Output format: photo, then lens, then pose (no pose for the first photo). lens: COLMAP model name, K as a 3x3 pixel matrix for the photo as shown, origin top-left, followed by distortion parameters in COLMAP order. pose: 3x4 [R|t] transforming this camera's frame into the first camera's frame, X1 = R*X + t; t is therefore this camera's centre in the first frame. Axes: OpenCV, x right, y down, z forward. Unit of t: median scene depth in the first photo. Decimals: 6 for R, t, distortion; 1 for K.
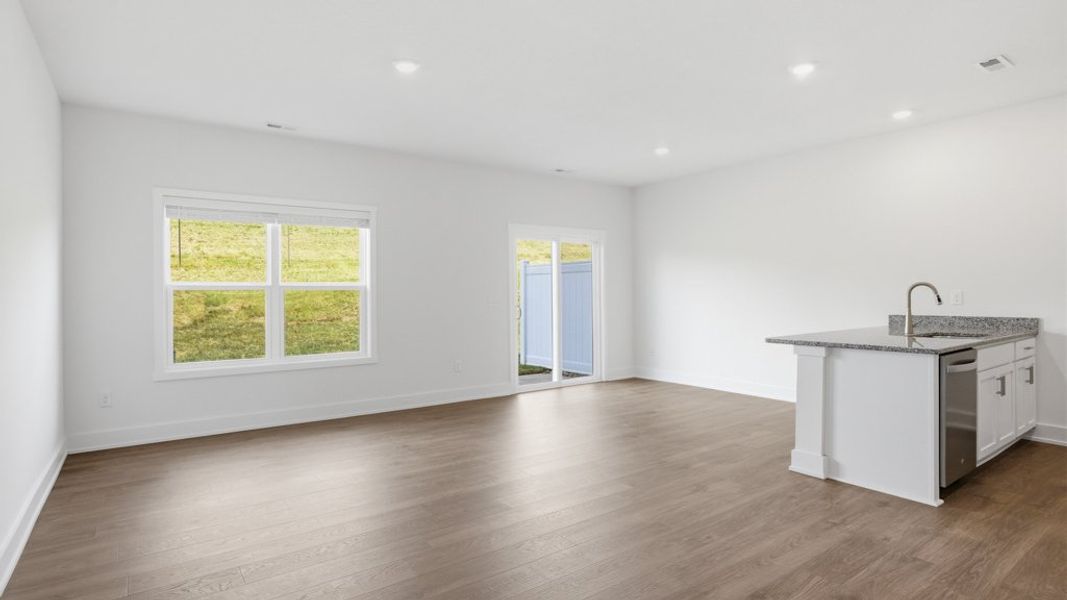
lens RADIAL K [[527.0, 0, 534.0], [0, 527.0, 295.9], [0, 0, 1]] dist [-0.000981, -0.000170]
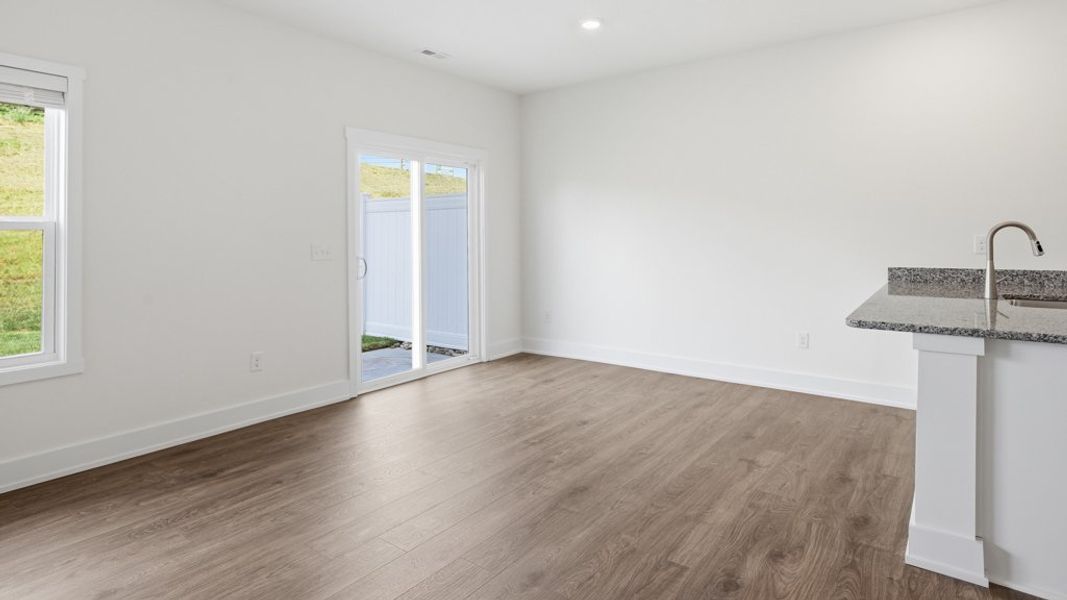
lens RADIAL K [[554.6, 0, 523.8], [0, 554.6, 234.5], [0, 0, 1]] dist [-0.003551, -0.000511]
pose [[0.960500, 0.003778, 0.278256, -0.037526], [-0.000481, 0.999929, -0.011915, -0.000925], [-0.278281, 0.011311, 0.960433, 0.393378]]
